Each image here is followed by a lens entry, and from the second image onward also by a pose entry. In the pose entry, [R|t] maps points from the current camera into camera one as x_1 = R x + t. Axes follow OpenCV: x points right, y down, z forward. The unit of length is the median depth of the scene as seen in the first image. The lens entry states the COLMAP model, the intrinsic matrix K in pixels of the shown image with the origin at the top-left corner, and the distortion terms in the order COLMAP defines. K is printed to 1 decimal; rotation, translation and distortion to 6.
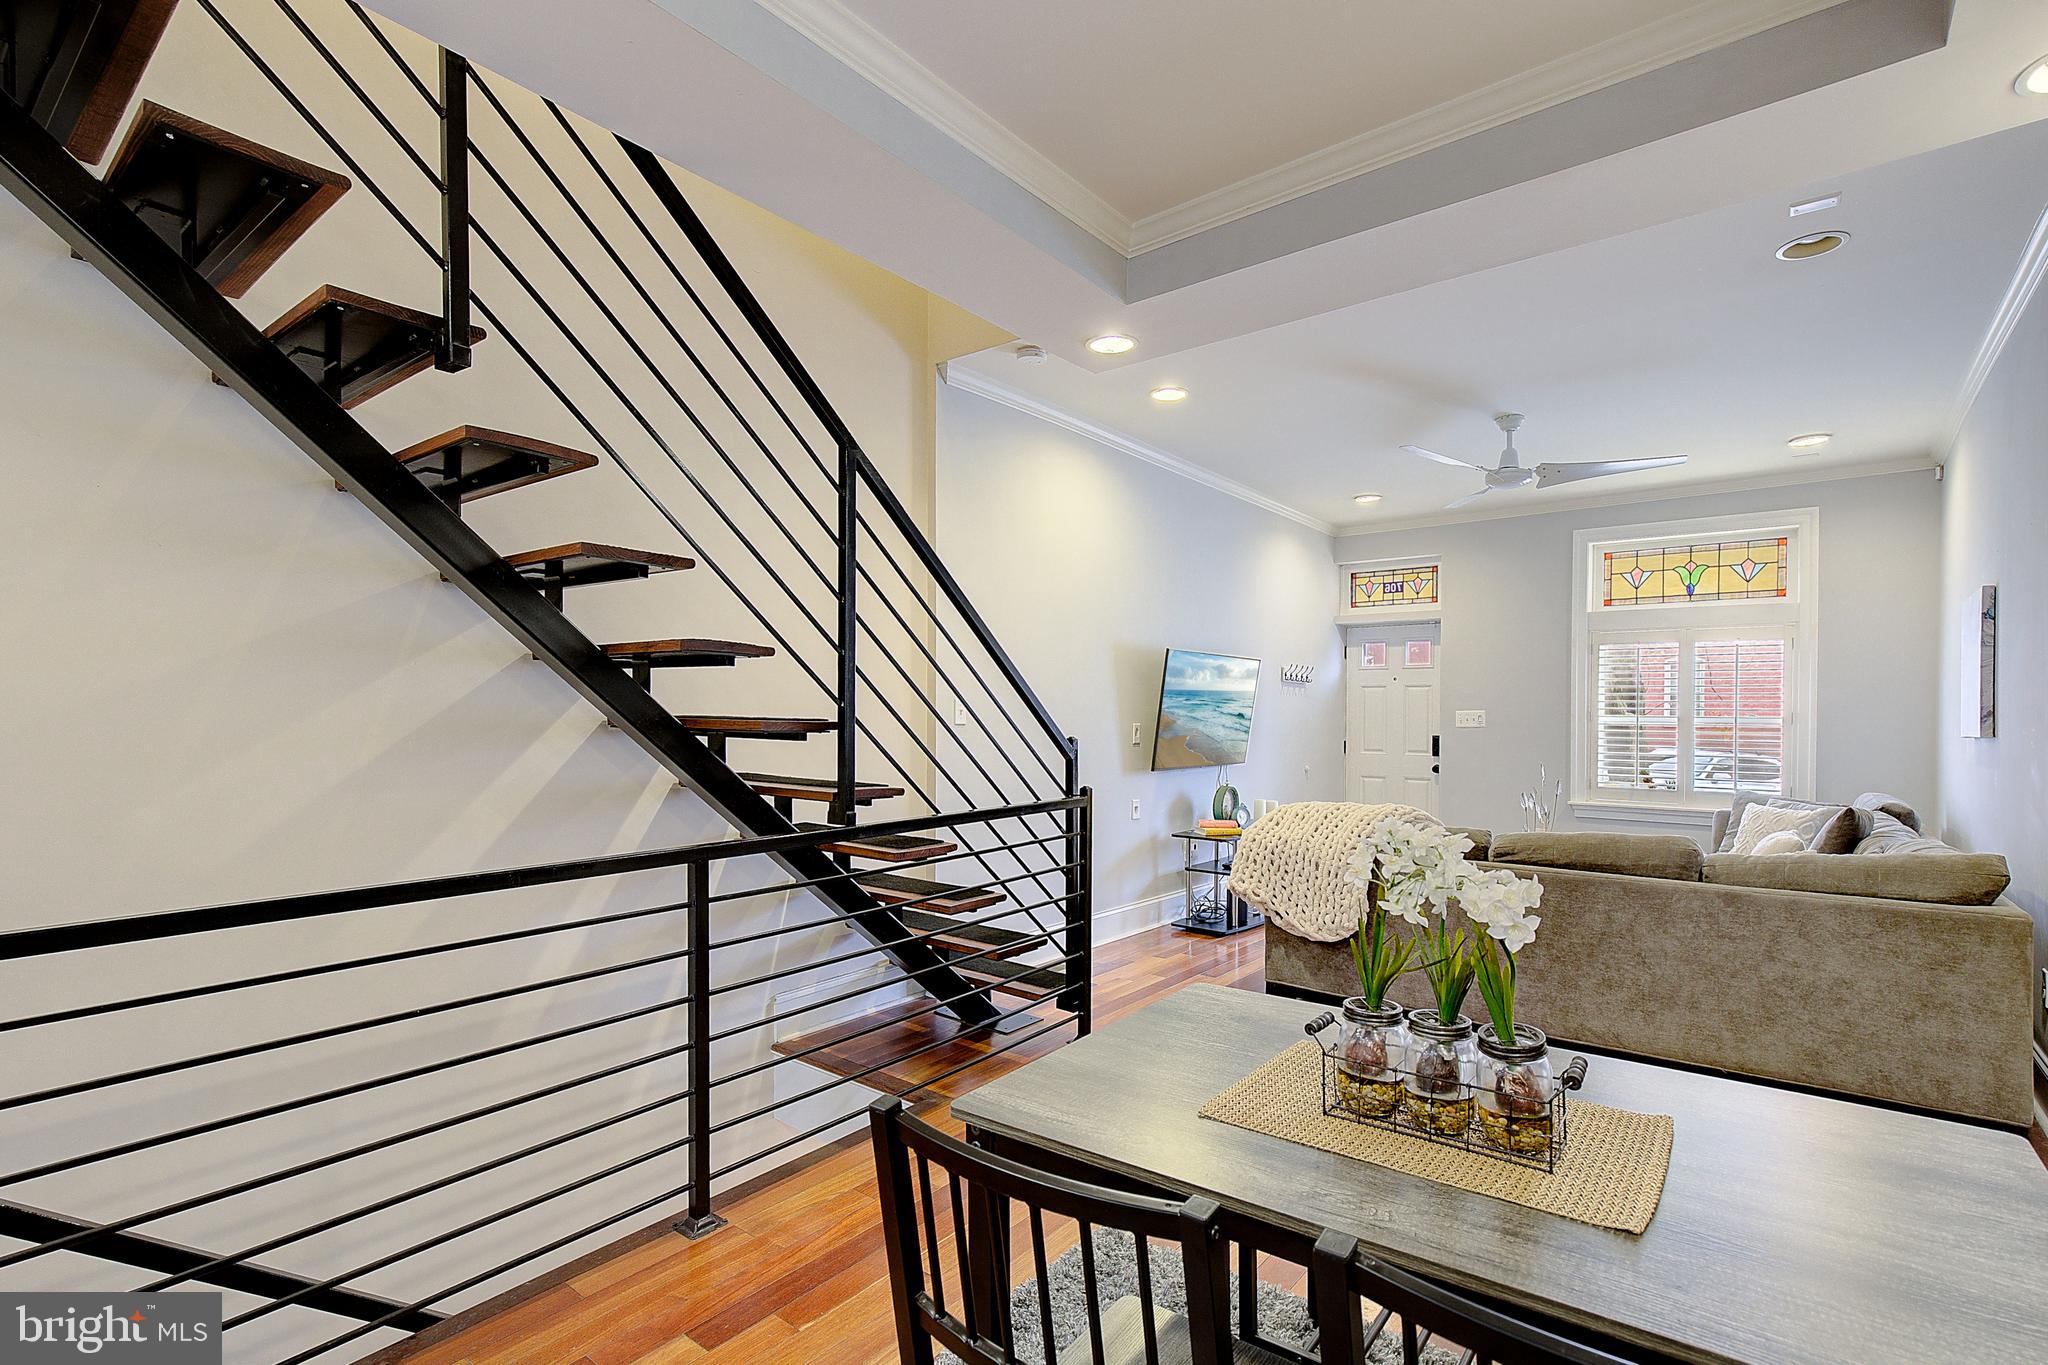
lens RADIAL K [[938.5, 0, 1035.1], [0, 938.5, 715.4], [0, 0, 1]] dist [0.002511, -0.000005]
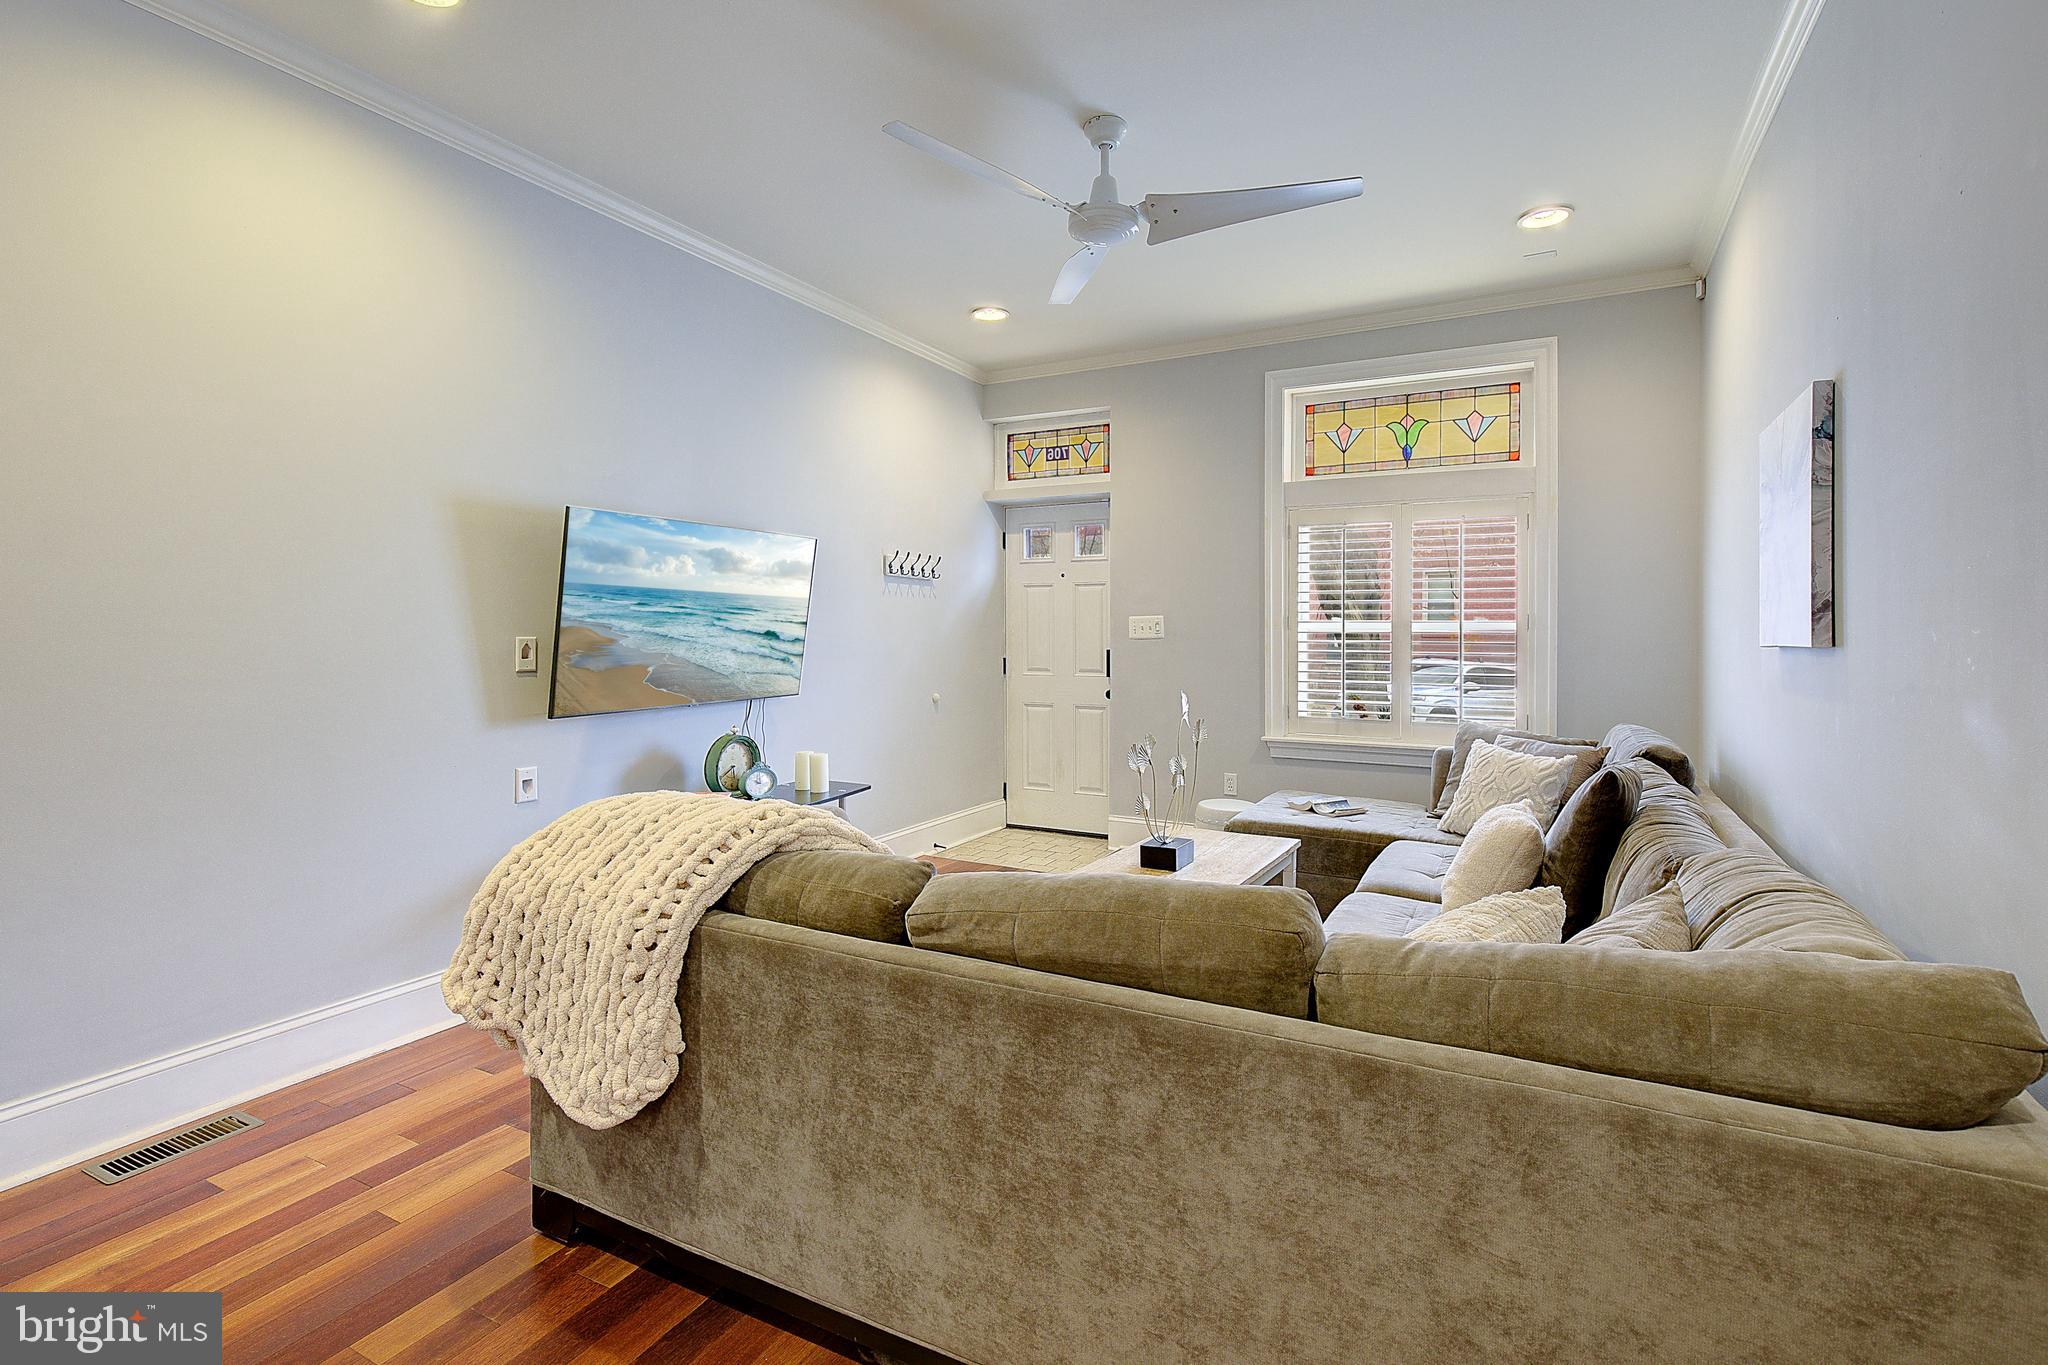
lens RADIAL K [[949.0, 0, 1019.4], [0, 949.0, 630.9], [0, 0, 1]] dist [0.009072, -0.000648]
pose [[0.983818, -0.008873, 0.178950, 0.366265], [0.008723, 0.999961, 0.001625, 0.007142], [-0.178958, -0.000038, 0.983857, 0.441323]]
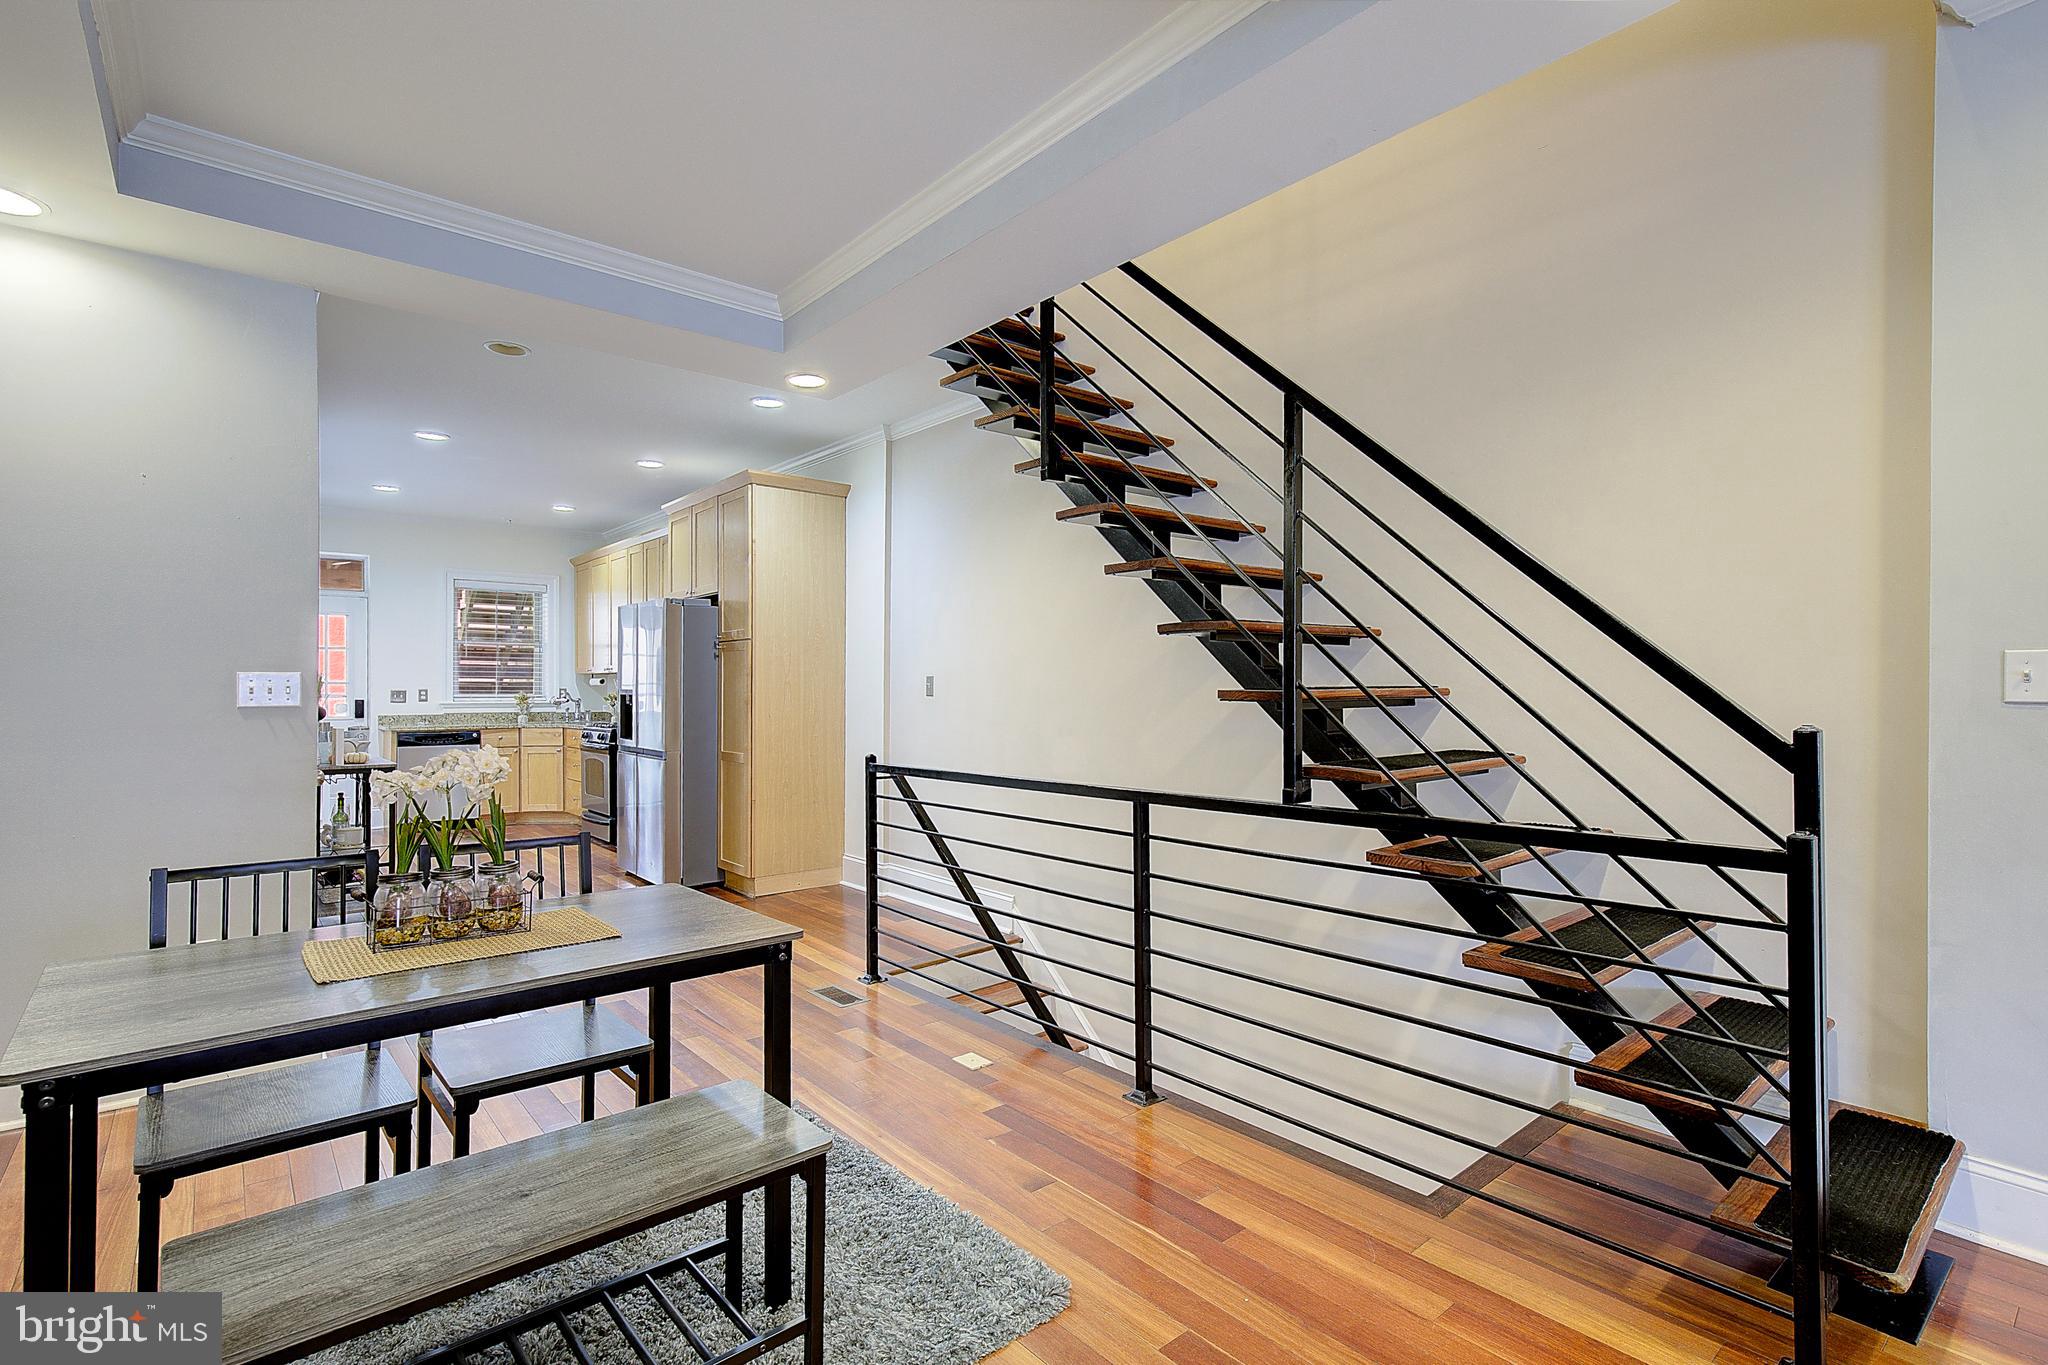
lens RADIAL K [[924.1, 0, 1024.0], [0, 924.1, 682.5], [0, 0, 1]] dist [0.001274, 0.000035]
pose [[-0.175826, -0.014773, -0.984310, 0.600925], [-0.001336, 0.999890, -0.014768, 0.010635], [0.984420, -0.001281, -0.175827, 0.729874]]
